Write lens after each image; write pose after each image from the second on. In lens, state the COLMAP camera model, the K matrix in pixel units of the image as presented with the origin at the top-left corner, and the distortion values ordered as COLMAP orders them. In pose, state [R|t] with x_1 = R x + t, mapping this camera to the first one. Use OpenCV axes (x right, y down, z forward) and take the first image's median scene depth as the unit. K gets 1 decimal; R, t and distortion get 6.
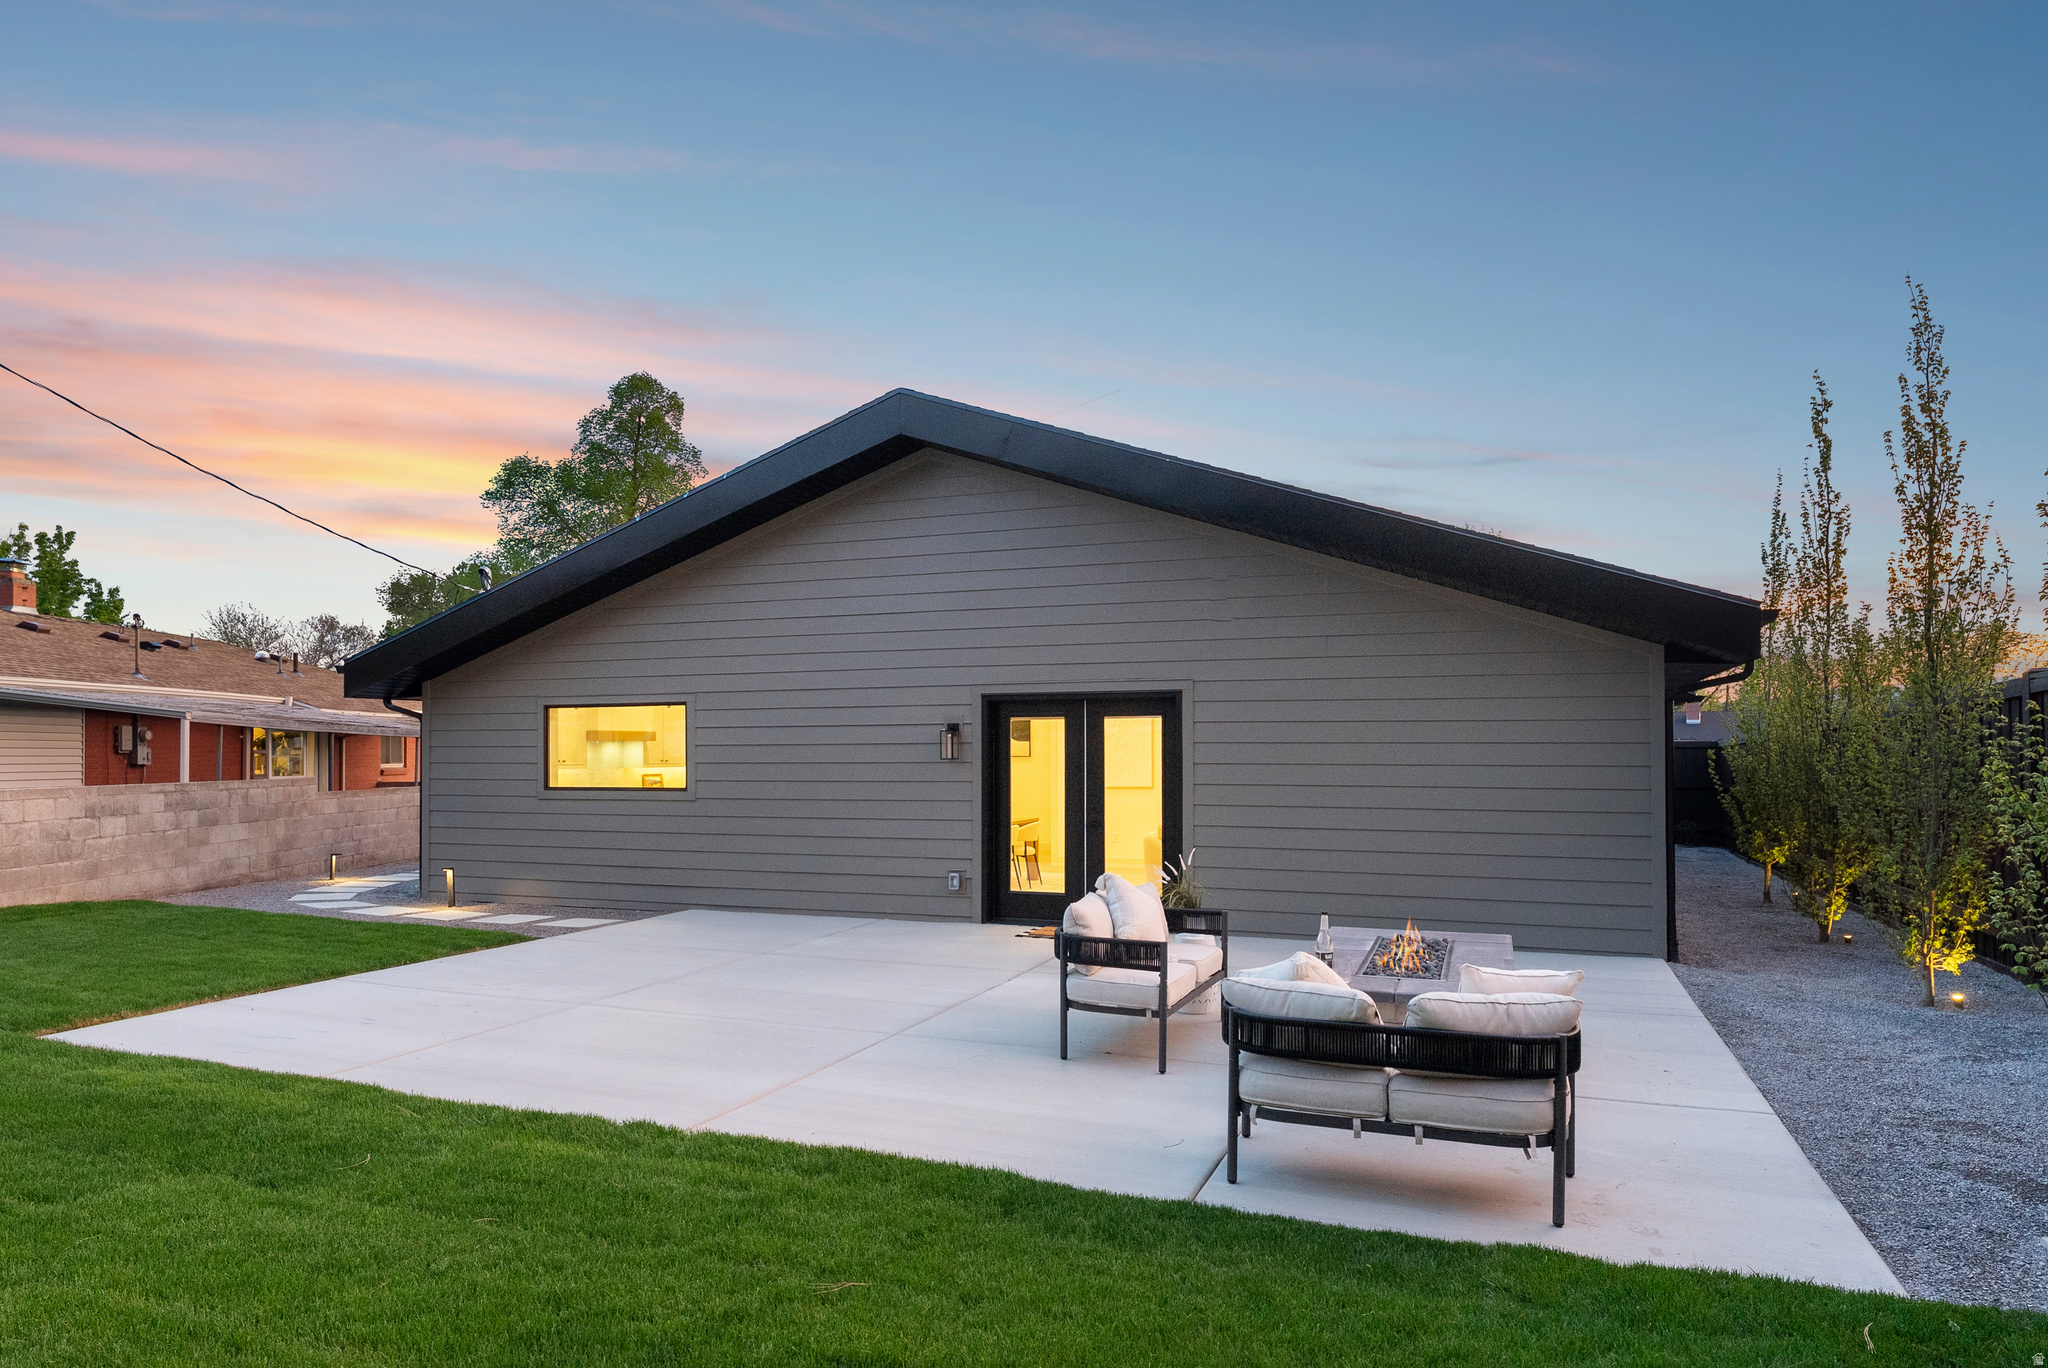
lens RADIAL K [[1217.6, 0, 1032.1], [0, 1217.6, 692.2], [0, 0, 1]] dist [0.001817, 0.000689]
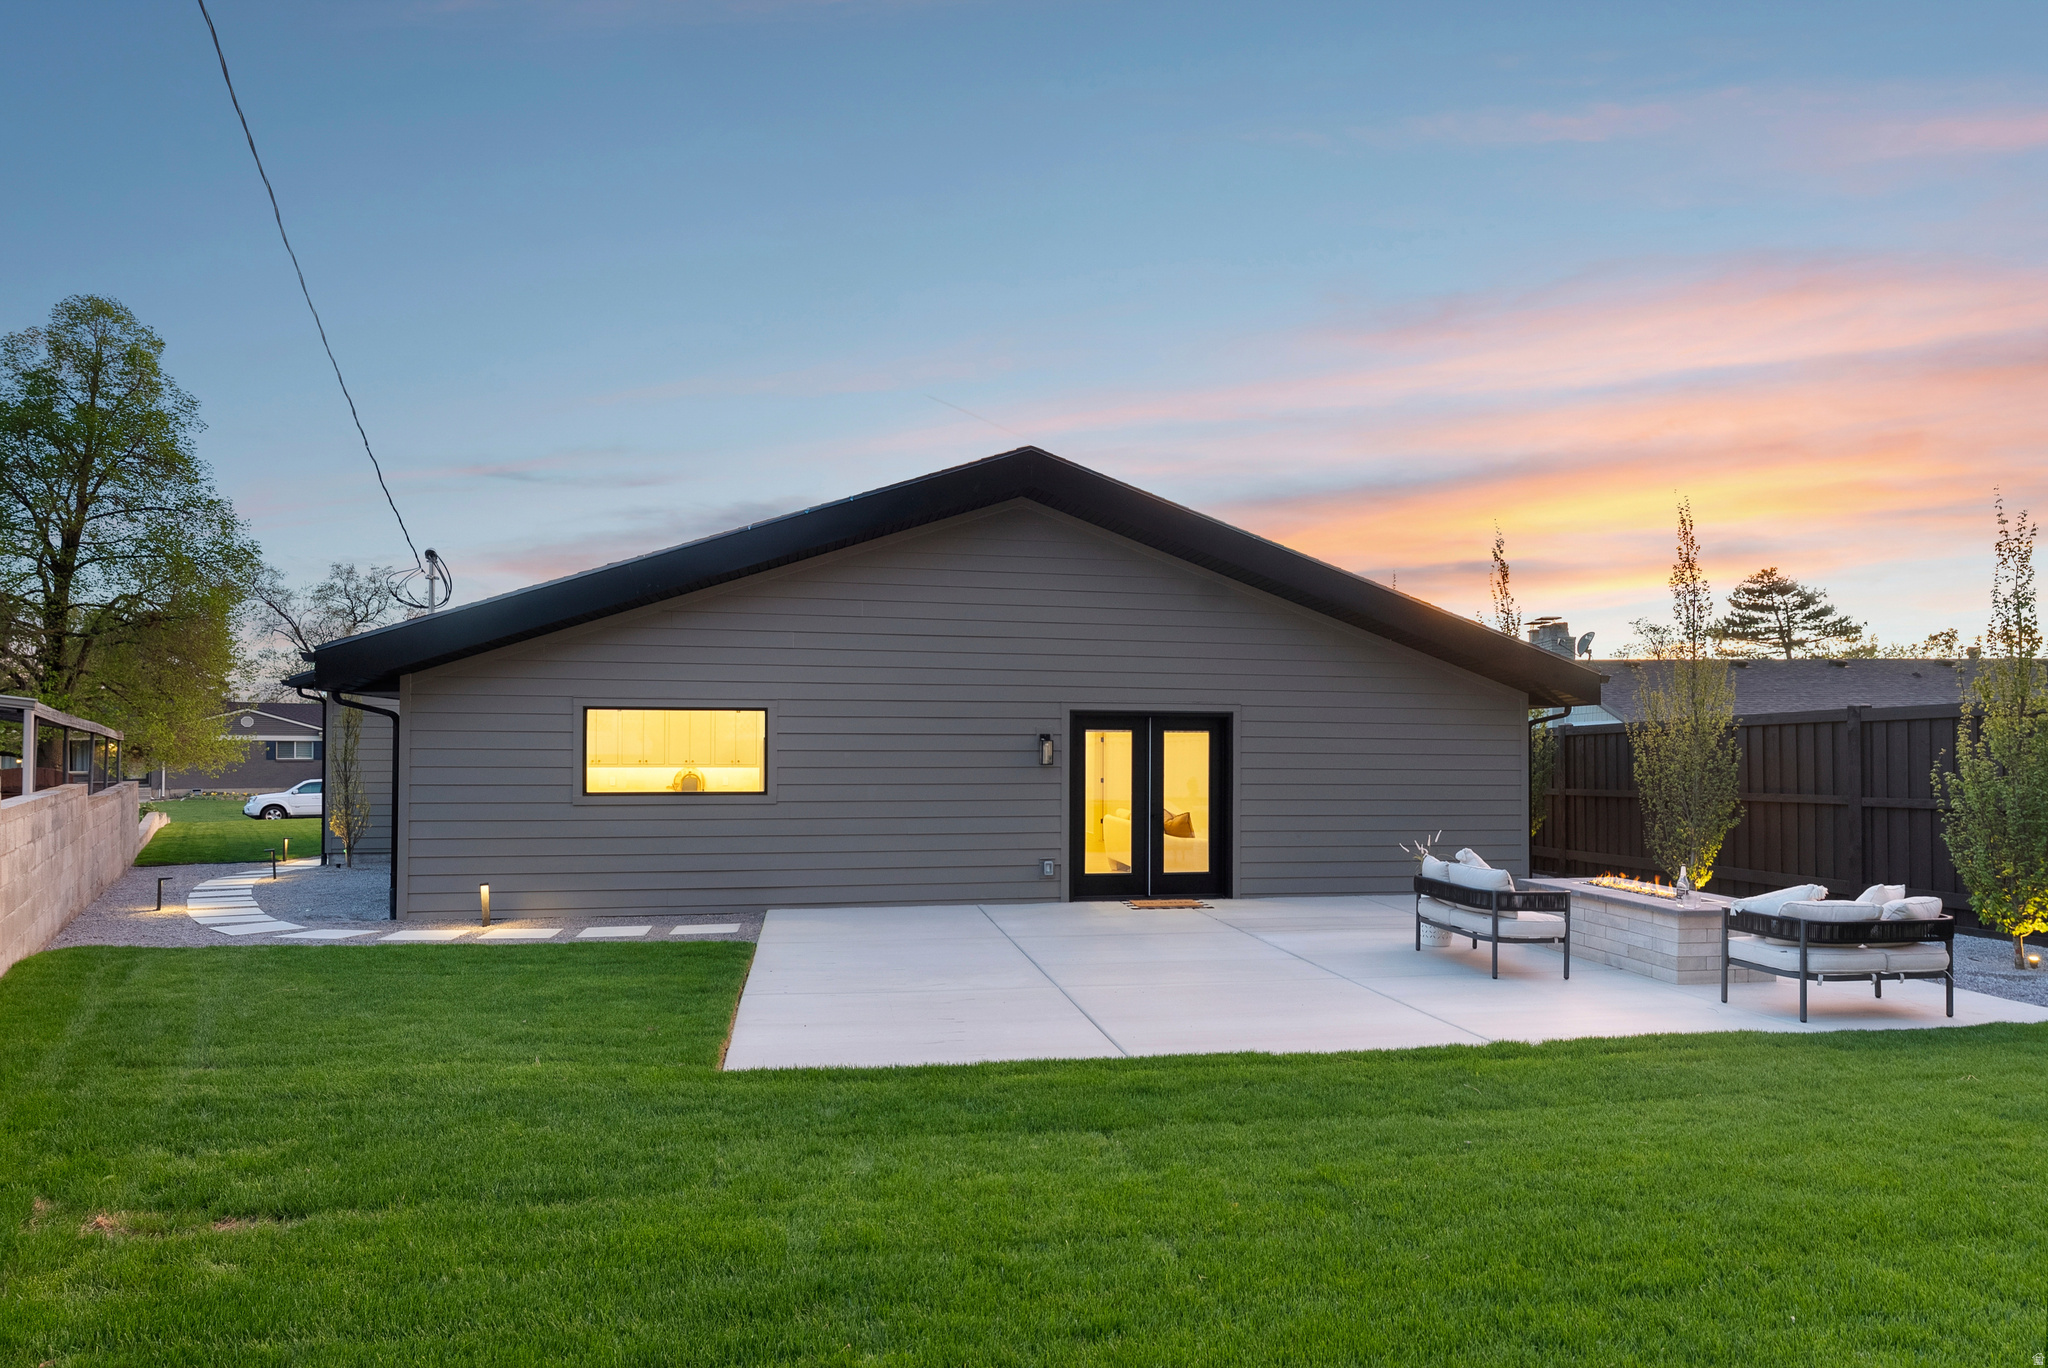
lens RADIAL K [[1095.7, 0, 1025.3], [0, 1095.7, 685.7], [0, 0, 1]] dist [-0.001914, -0.001031]
pose [[0.851657, 0.036884, 0.522800, -0.641445], [-0.032872, 0.999316, -0.016954, -0.002604], [-0.523068, -0.002747, 0.852287, 0.107527]]
